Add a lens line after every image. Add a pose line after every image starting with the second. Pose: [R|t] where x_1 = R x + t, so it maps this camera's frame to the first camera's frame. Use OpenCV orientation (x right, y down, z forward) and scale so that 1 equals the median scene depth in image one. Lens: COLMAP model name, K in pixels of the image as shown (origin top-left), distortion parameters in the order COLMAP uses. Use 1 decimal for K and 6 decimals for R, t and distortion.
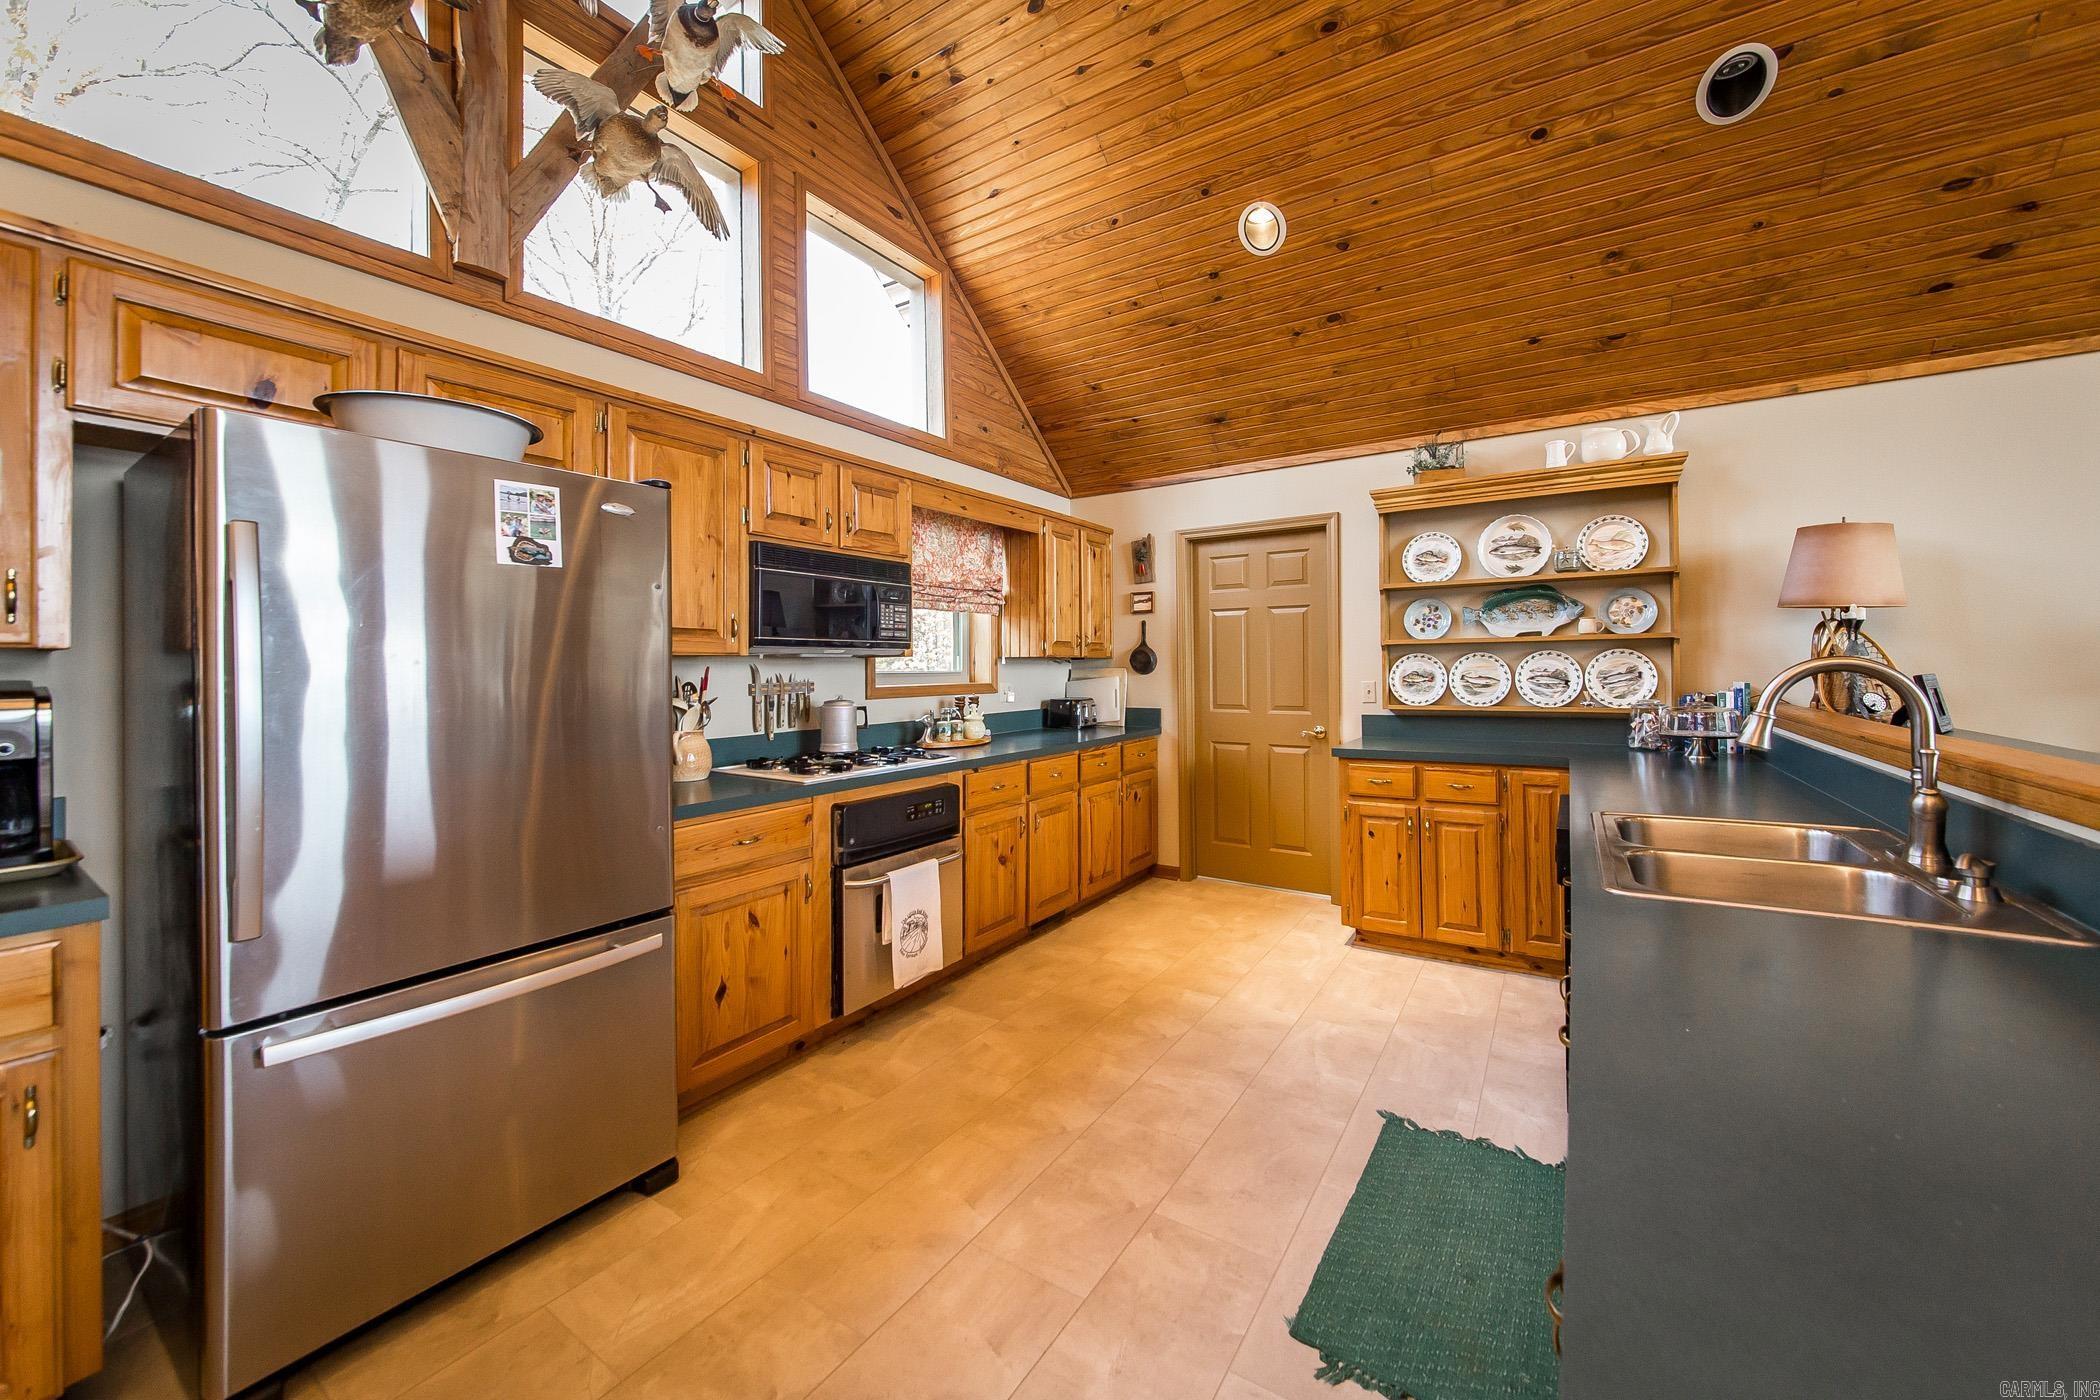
lens RADIAL K [[772.9, 0, 1057.0], [0, 772.9, 658.0], [0, 0, 1]] dist [-0.010040, 0.000183]
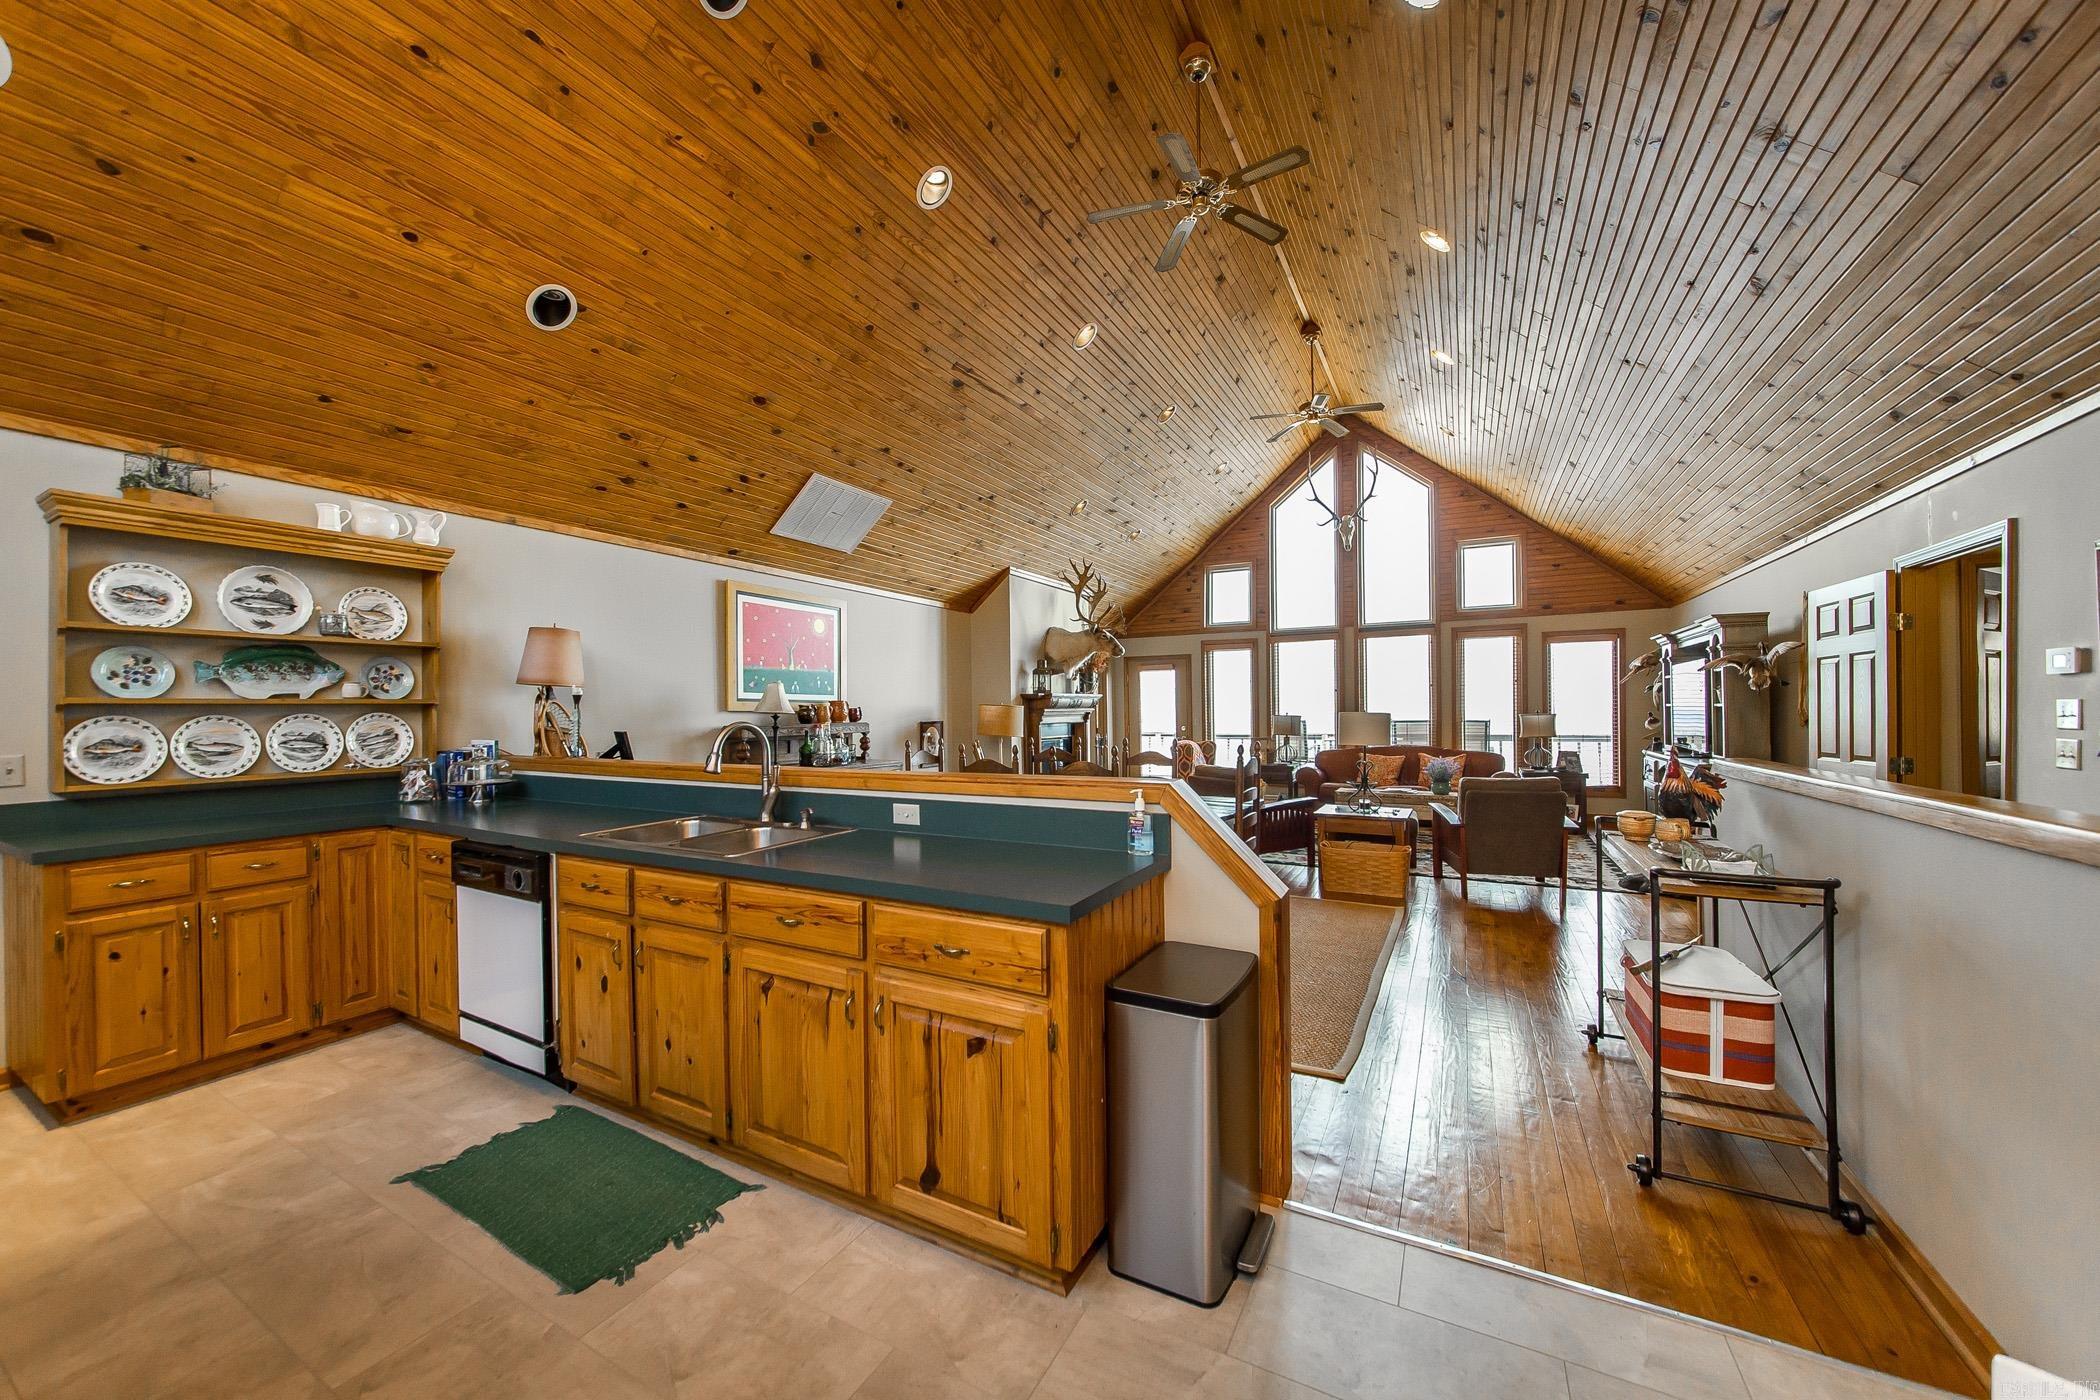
lens RADIAL K [[745.0, 0, 1032.5], [0, 745.0, 704.7], [0, 0, 1]] dist [-0.010258, 0.000663]
pose [[-0.044387, 0.018599, 0.998841, -0.354968], [0.000678, 0.999827, -0.018588, -0.003430], [-0.999014, -0.000148, -0.044392, 0.137338]]
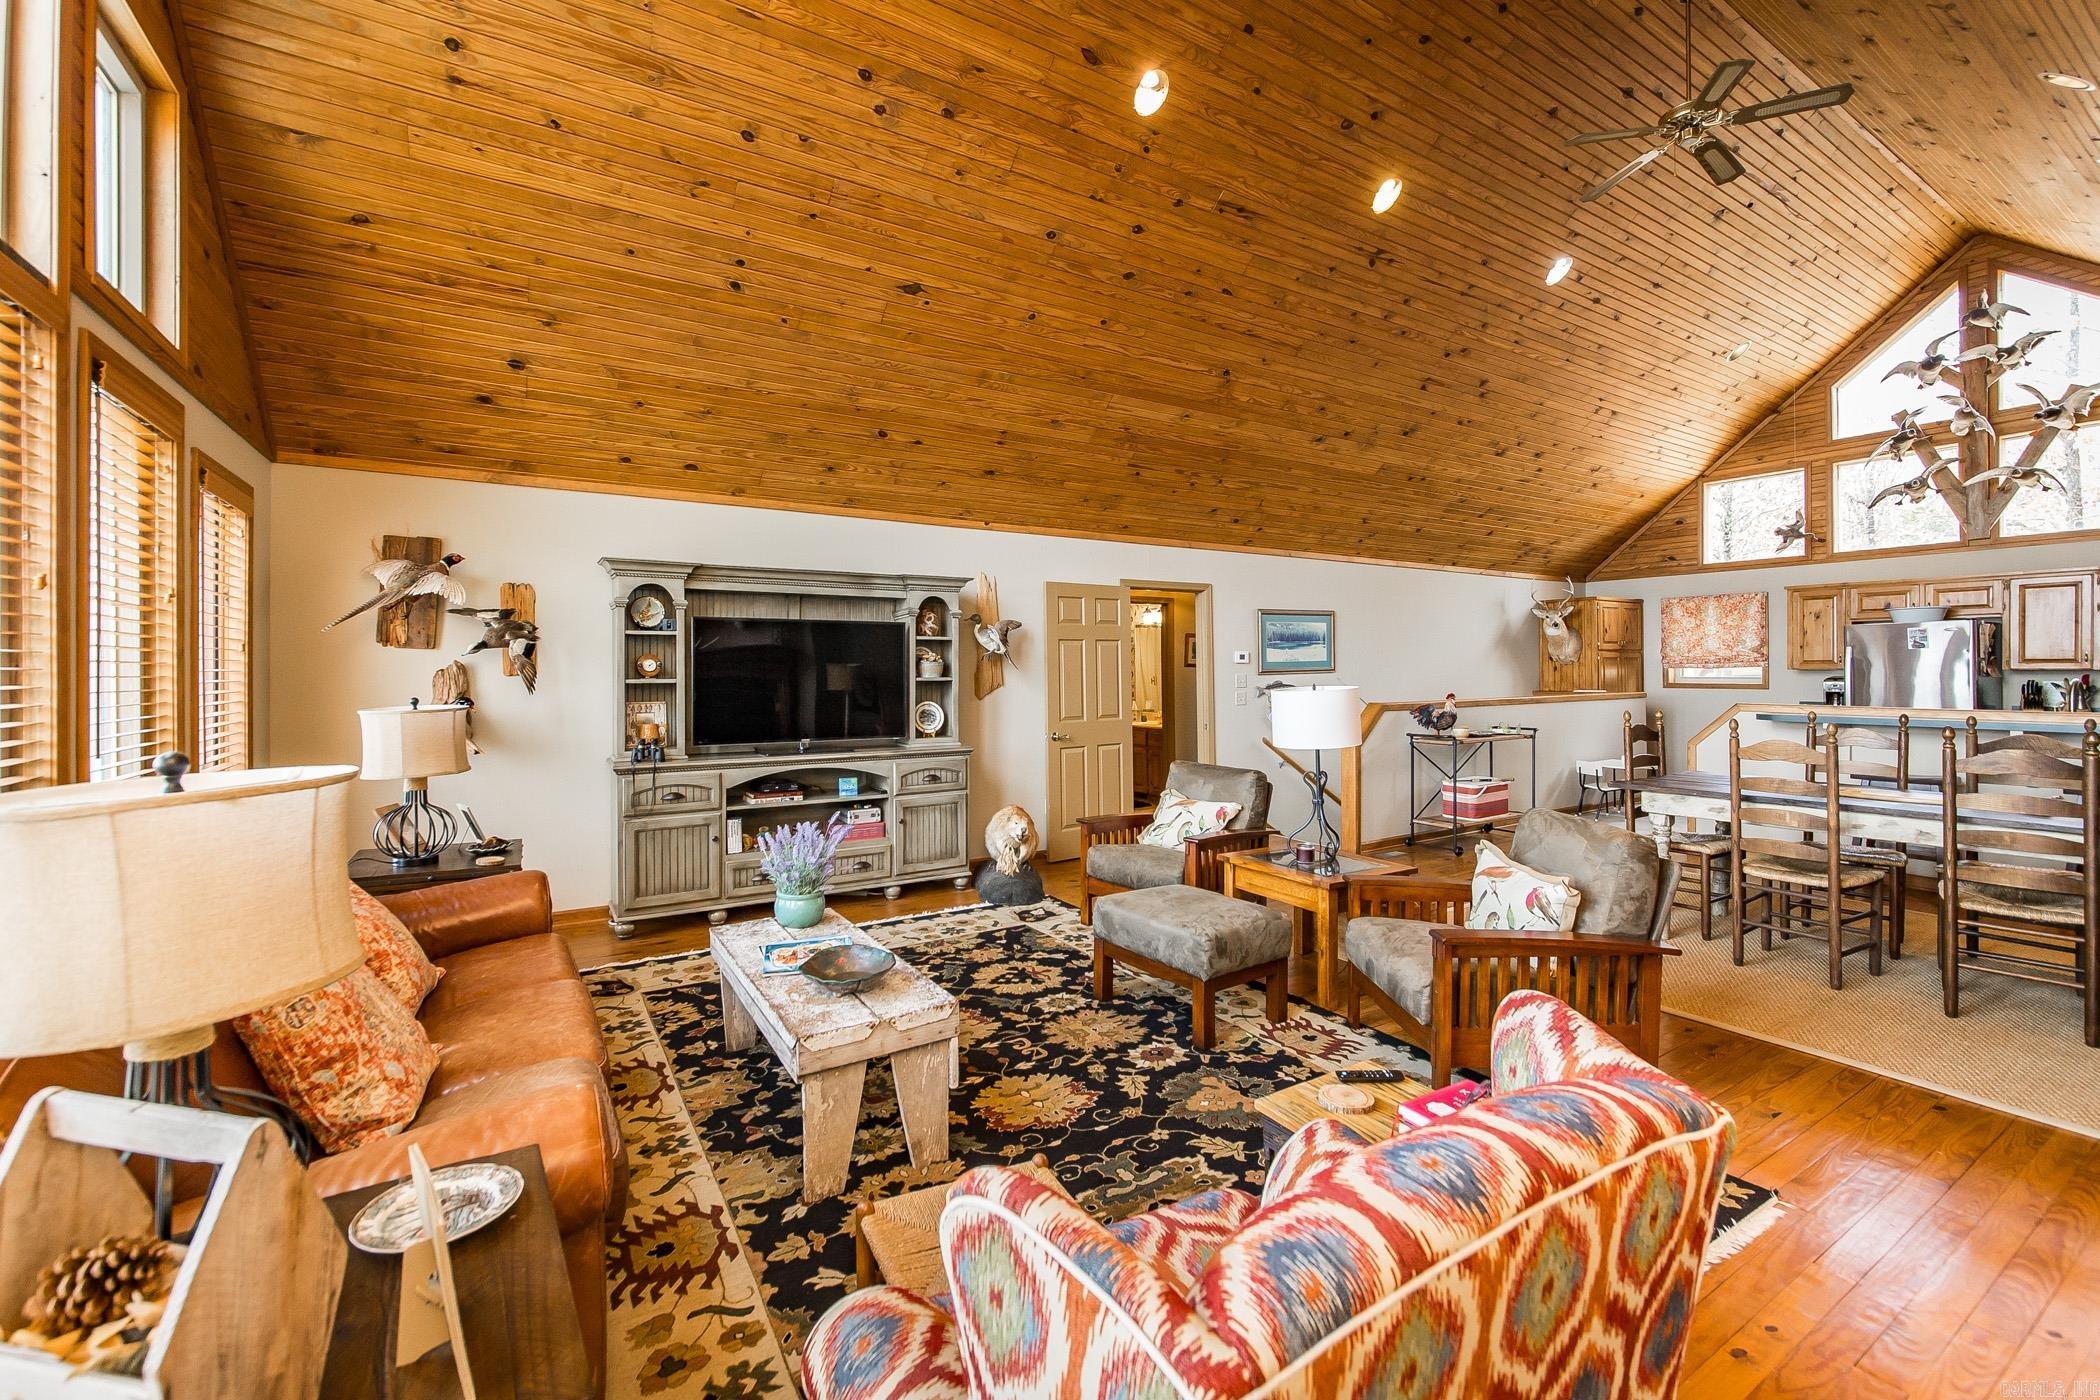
lens RADIAL K [[866.7, 0, 1044.4], [0, 866.7, 669.6], [0, 0, 1]] dist [-0.013878, -0.000372]
pose [[-0.438804, 0.010468, -0.898522, 2.586107], [0.017423, 0.999843, 0.003139, -0.051795], [0.898414, -0.014277, -0.438917, -0.544499]]
